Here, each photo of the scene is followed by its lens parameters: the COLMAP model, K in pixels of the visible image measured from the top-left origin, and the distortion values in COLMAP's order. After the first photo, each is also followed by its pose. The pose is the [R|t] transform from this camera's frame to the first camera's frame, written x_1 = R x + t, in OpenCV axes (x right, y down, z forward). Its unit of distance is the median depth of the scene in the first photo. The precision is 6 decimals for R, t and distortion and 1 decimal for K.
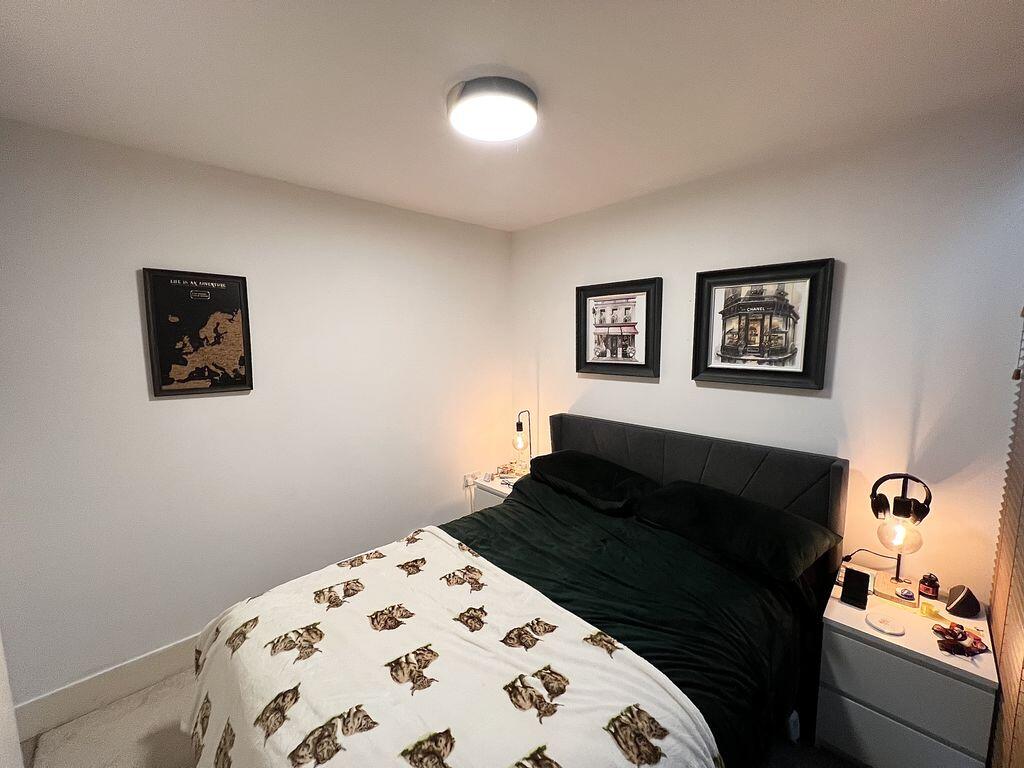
lens RADIAL K [[408.5, 0, 511.1], [0, 408.5, 382.1], [0, 0, 1]] dist [-0.018780, -0.000173]
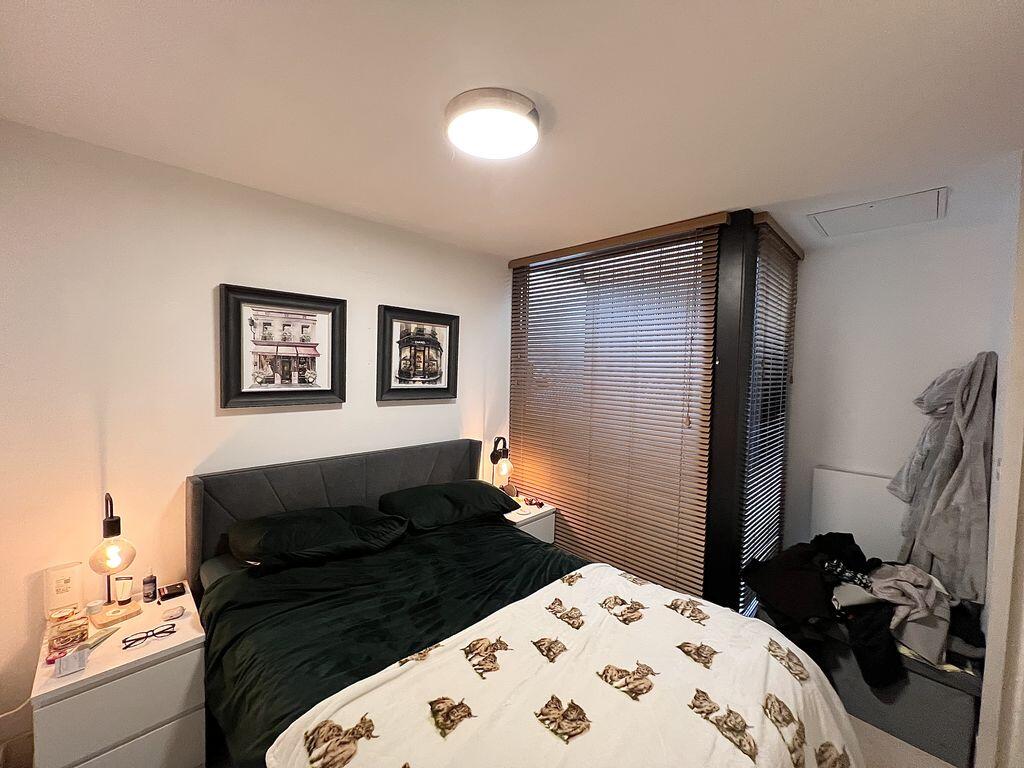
lens RADIAL K [[408.5, 0, 510.4], [0, 408.5, 385.3], [0, 0, 1]] dist [-0.002069, 0.000013]
pose [[-0.022154, -0.044218, 0.998776, -0.712936], [0.075452, 0.996098, 0.045773, -0.076354], [-0.996903, 0.076374, -0.018732, 0.715188]]
